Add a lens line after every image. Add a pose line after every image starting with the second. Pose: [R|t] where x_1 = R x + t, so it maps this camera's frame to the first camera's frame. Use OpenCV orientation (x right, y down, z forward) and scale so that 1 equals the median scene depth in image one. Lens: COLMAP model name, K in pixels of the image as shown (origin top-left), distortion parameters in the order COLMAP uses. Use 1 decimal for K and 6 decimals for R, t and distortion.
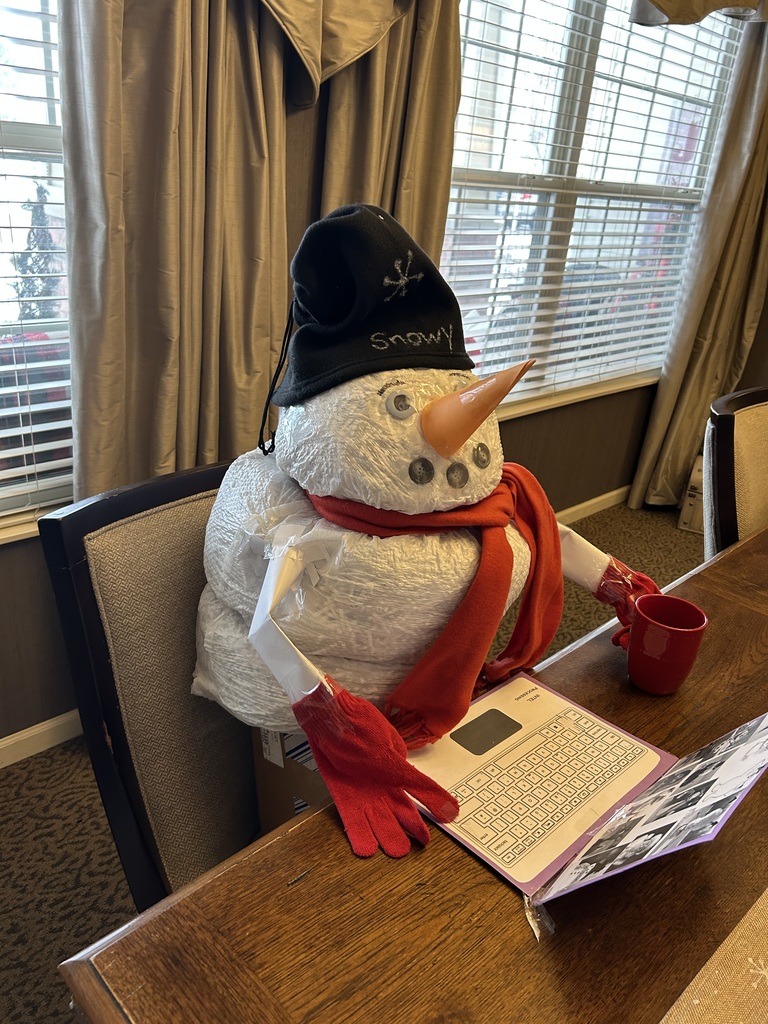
lens RADIAL K [[778.3, 0, 377.4], [0, 778.3, 514.6], [0, 0, 1]] dist [0.041860, -0.051944]
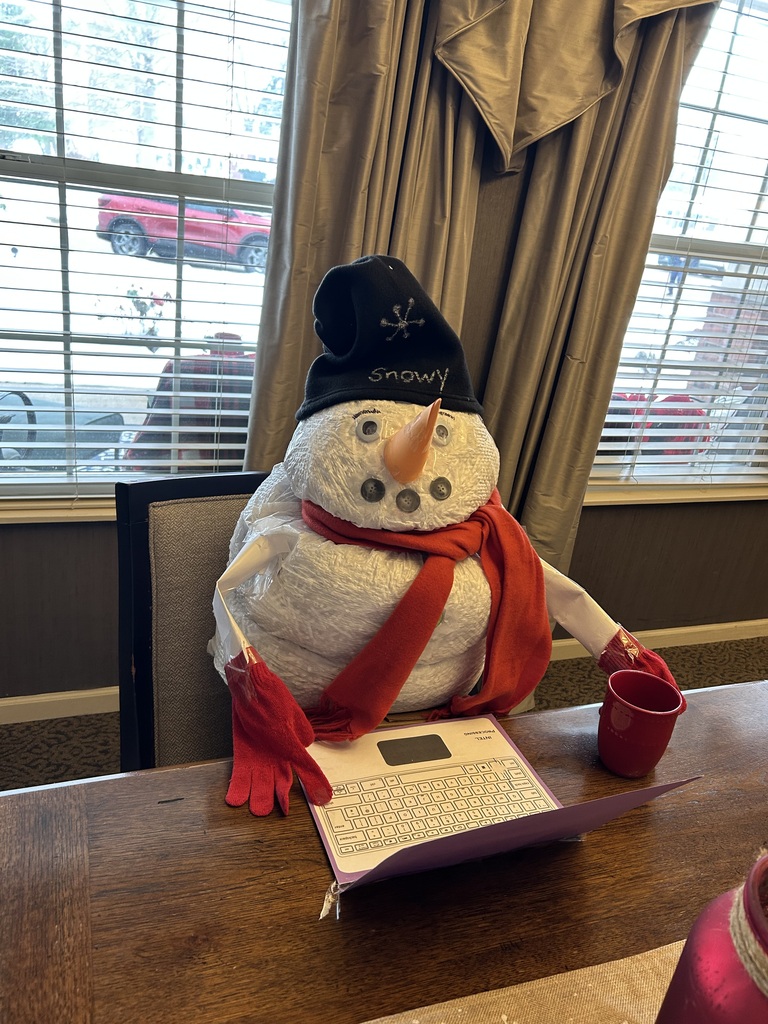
lens RADIAL K [[778.3, 0, 377.4], [0, 778.3, 514.6], [0, 0, 1]] dist [0.041860, -0.051944]
pose [[0.914675, 0.179270, -0.362261, 0.449904], [-0.203453, 0.978643, -0.029404, 0.009316], [0.349253, 0.100598, 0.931613, -0.030400]]
